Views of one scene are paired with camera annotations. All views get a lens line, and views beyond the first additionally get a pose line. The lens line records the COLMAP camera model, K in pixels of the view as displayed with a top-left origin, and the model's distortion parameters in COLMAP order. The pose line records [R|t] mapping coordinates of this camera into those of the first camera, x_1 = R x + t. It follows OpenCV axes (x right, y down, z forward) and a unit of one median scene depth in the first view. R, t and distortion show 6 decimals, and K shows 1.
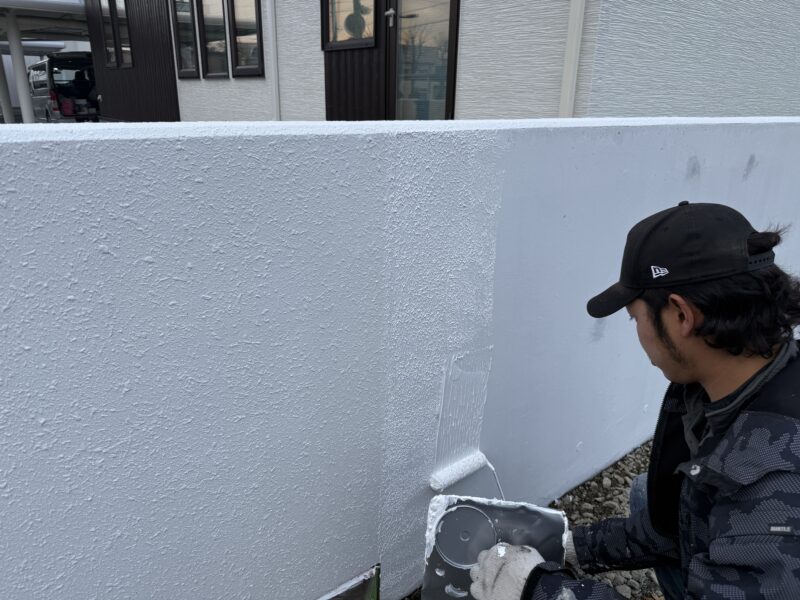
lens RADIAL K [[569.8, 0, 400.0], [0, 569.8, 300.0], [0, 0, 1]] dist [0.059433, -0.071345]
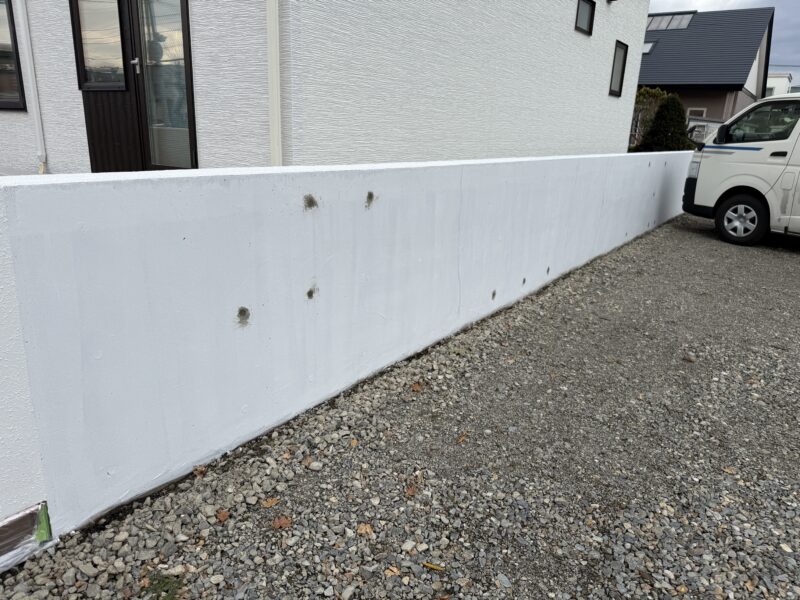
lens RADIAL K [[569.8, 0, 400.0], [0, 569.8, 300.0], [0, 0, 1]] dist [0.059433, -0.071345]
pose [[0.963010, -0.062054, 0.262225, 0.207689], [0.073002, 0.996812, -0.032208, 0.046186], [-0.259390, 0.050160, 0.964469, -0.250433]]
